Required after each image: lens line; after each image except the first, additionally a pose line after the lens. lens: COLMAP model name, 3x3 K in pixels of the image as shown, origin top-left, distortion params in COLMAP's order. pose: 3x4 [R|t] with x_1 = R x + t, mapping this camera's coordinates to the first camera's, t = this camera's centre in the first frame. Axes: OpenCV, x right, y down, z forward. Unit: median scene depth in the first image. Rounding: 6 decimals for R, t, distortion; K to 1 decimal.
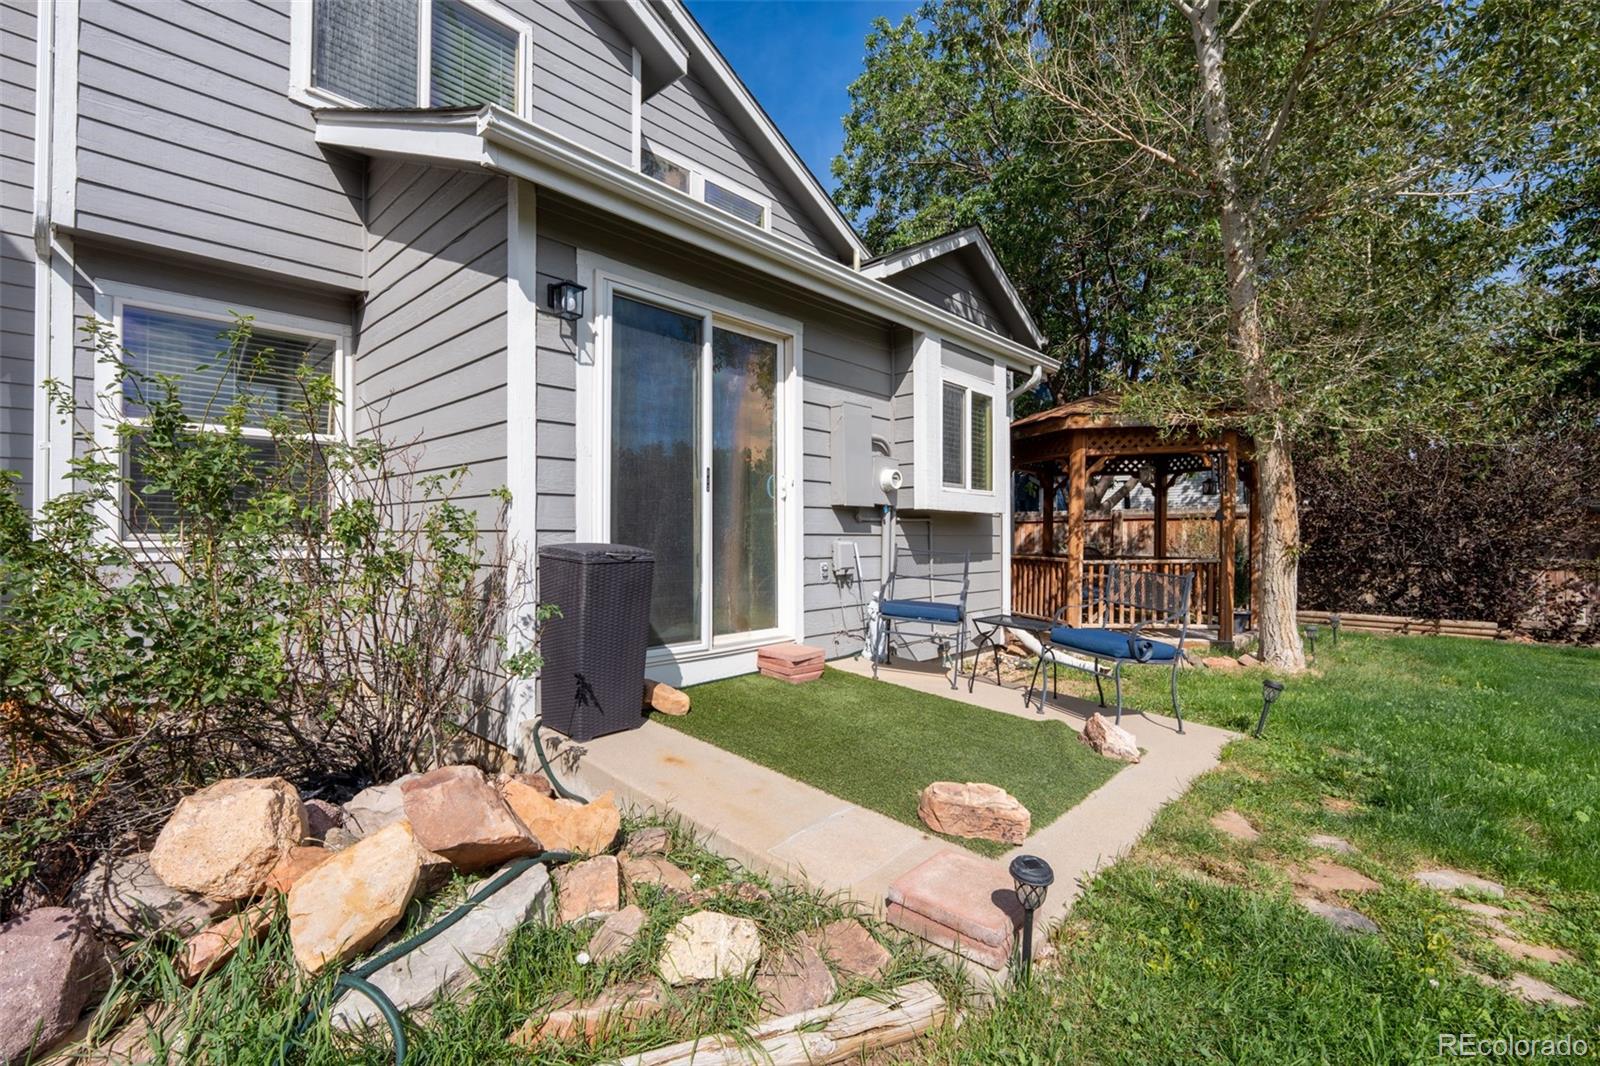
lens RADIAL K [[707.1, 0, 800.0], [0, 707.1, 533.0], [0, 0, 1]] dist [0.004735, 0.000691]
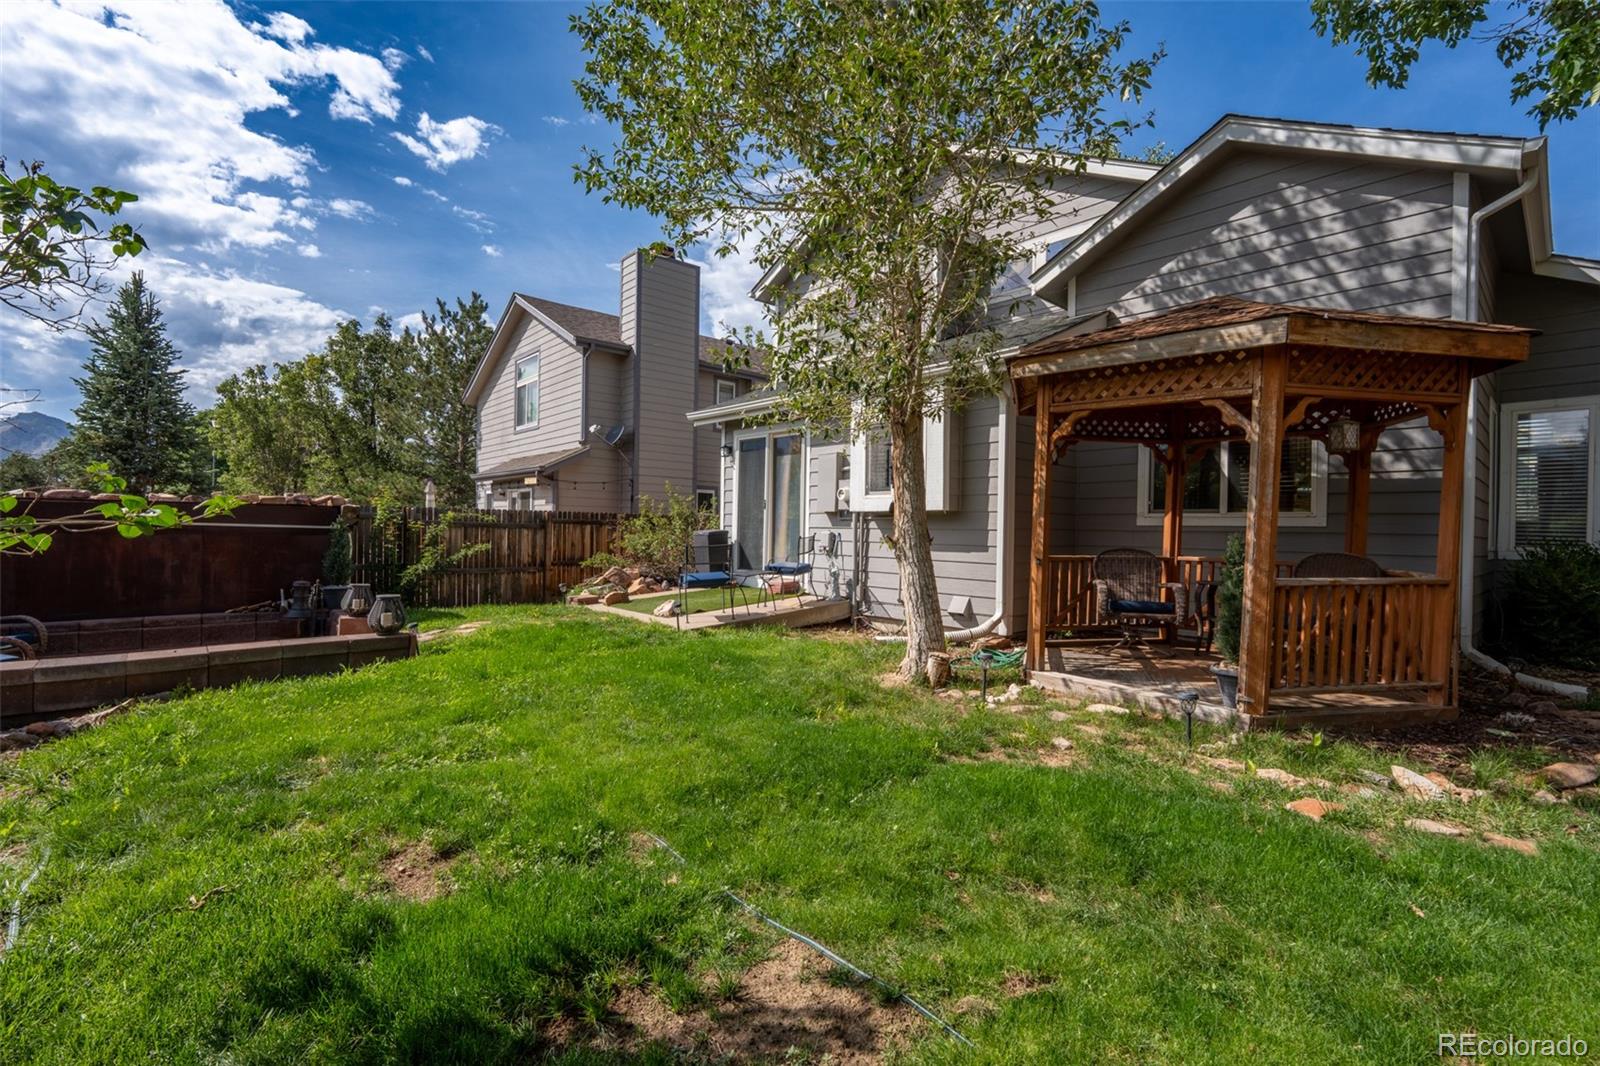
lens RADIAL K [[706.8, 0, 792.5], [0, 706.8, 531.9], [0, 0, 1]] dist [-0.017569, 0.008661]
pose [[-0.091035, -0.004832, -0.995836, 1.744744], [-0.006483, 0.999970, -0.004259, 0.019165], [0.995827, 0.006069, -0.091063, 1.026559]]
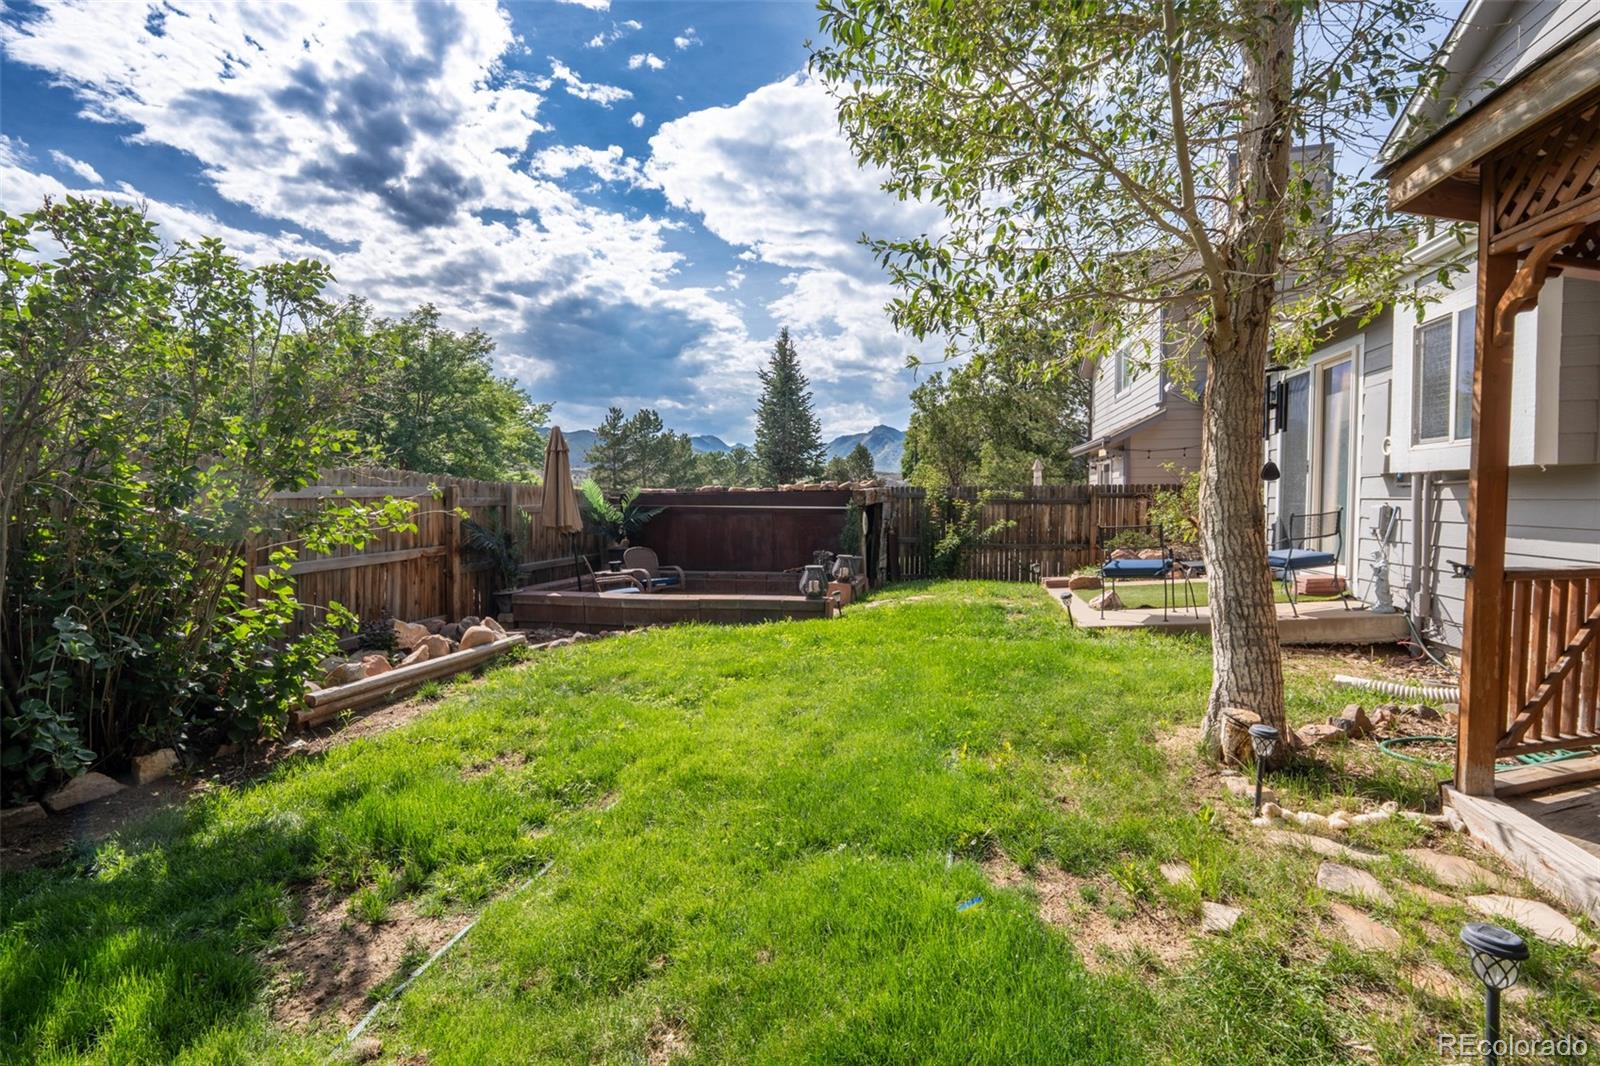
lens RADIAL K [[707.1, 0, 792.3], [0, 707.1, 533.0], [0, 0, 1]] dist [-0.008580, 0.001630]
pose [[-0.864821, 0.025121, -0.501452, 1.383082], [0.008467, 0.999335, 0.035461, 0.007842], [0.502009, 0.026421, -0.864459, 1.443572]]
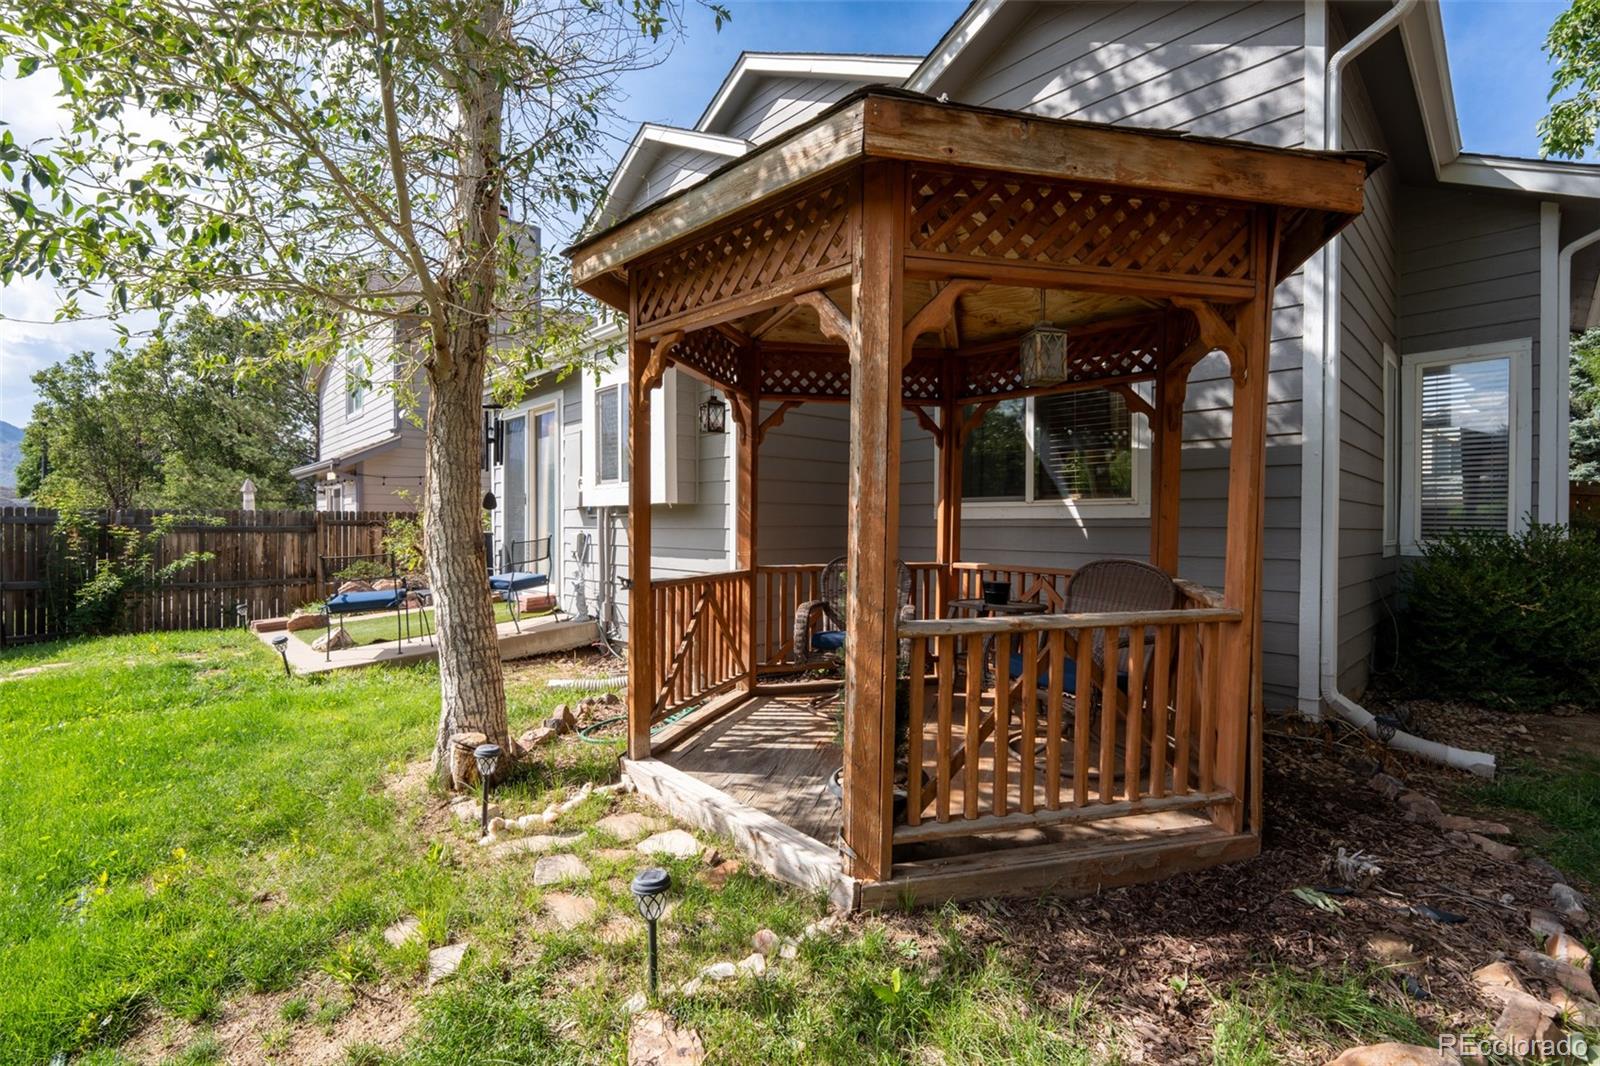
lens RADIAL K [[707.1, 0, 792.3], [0, 707.1, 533.0], [0, 0, 1]] dist [-0.008580, 0.001630]
pose [[-0.058372, 0.005329, -0.998281, 1.349965], [0.009929, 0.999939, 0.004758, 0.009179], [0.998246, -0.009634, -0.058422, 1.438460]]
